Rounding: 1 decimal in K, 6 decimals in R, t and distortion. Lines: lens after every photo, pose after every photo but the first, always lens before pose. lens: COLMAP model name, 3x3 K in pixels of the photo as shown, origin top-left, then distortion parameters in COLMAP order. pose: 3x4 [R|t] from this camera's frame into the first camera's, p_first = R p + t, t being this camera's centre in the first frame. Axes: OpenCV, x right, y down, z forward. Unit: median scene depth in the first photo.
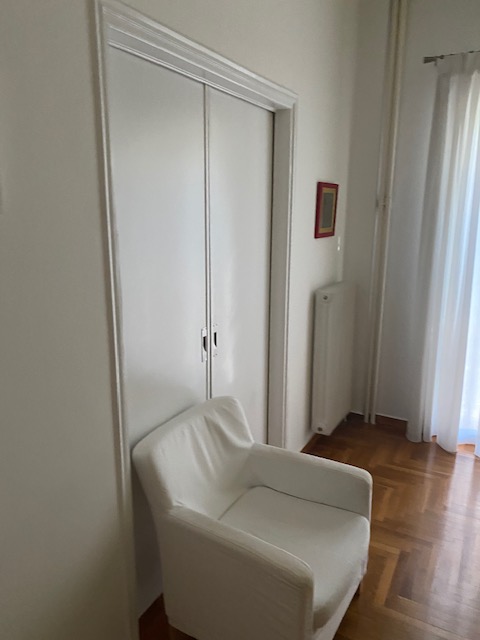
lens RADIAL K [[478.9, 0, 240.0], [0, 478.9, 320.0], [0, 0, 1]] dist [0.004415, 0.002027]
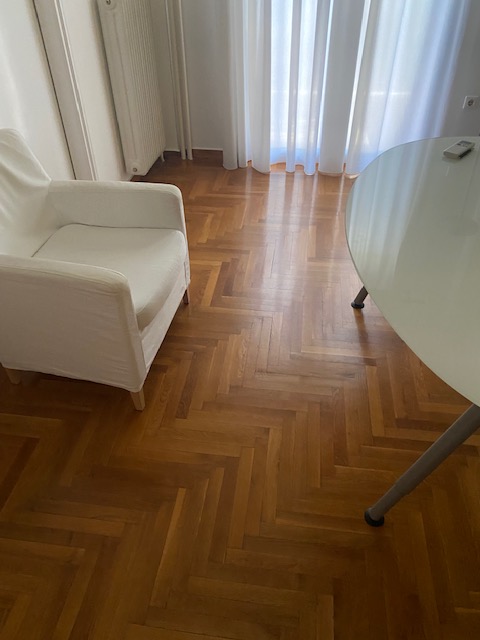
lens RADIAL K [[478.9, 0, 240.0], [0, 478.9, 320.0], [0, 0, 1]] dist [0.004415, 0.002027]
pose [[0.934902, -0.238910, 0.262449, 0.049590], [0.097401, 0.883817, 0.457582, 0.090844], [-0.341278, -0.402231, 0.849553, 0.013236]]
